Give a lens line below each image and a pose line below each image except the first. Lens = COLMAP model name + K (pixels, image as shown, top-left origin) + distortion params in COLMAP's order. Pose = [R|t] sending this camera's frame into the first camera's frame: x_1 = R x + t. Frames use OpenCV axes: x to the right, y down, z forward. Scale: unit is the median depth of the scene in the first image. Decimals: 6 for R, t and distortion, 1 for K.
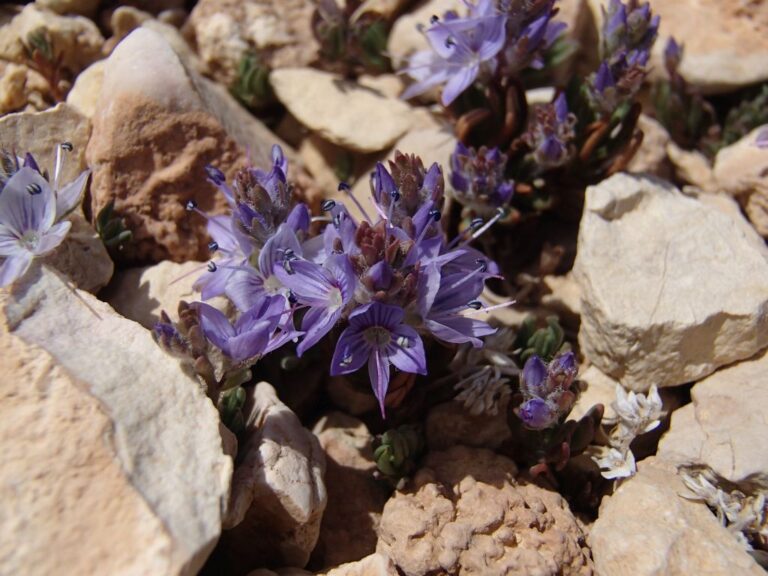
lens RADIAL K [[811.5, 0, 383.1], [0, 811.5, 287.3], [0, 0, 1]] dist [0.010143, 0.000000]
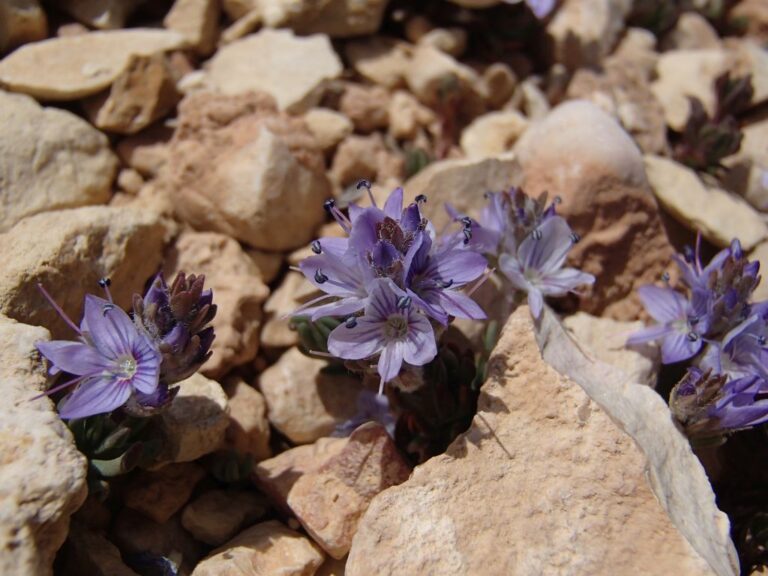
lens RADIAL K [[811.5, 0, 385.0], [0, 811.5, 288.4], [0, 0, 1]] dist [0.010143, 0.000000]
pose [[0.974816, 0.220733, 0.031780, -0.762660], [-0.219002, 0.974424, -0.050359, 0.066263], [-0.042084, 0.042131, 0.998225, -0.122163]]
